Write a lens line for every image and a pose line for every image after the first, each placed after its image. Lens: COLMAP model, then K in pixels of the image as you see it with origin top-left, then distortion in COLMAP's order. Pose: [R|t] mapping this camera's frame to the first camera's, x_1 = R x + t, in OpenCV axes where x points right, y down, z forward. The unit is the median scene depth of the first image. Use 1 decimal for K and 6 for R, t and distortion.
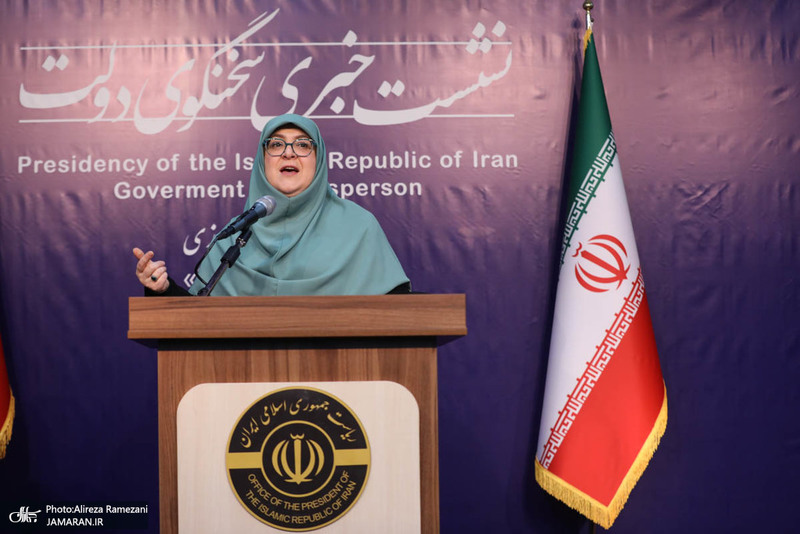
lens RADIAL K [[1674.5, 0, 400.0], [0, 1674.5, 267.0], [0, 0, 1]] dist [-0.271684, 0.027845]
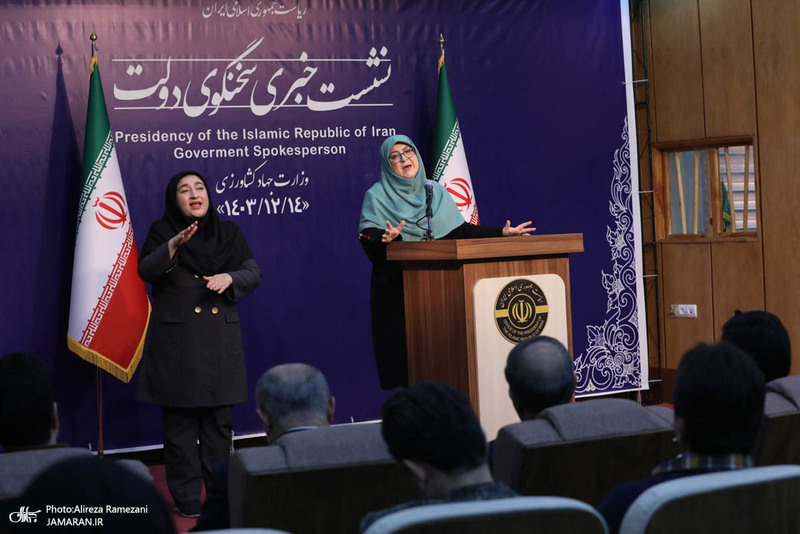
lens RADIAL K [[1735.8, 0, 400.0], [0, 1735.8, 267.0], [0, 0, 1]] dist [-0.281821, 0.112795]
pose [[0.886659, -0.038590, 0.460811, -0.738840], [-0.003417, 0.995938, 0.089978, -0.086515], [-0.462412, -0.081354, 0.882925, -0.546734]]
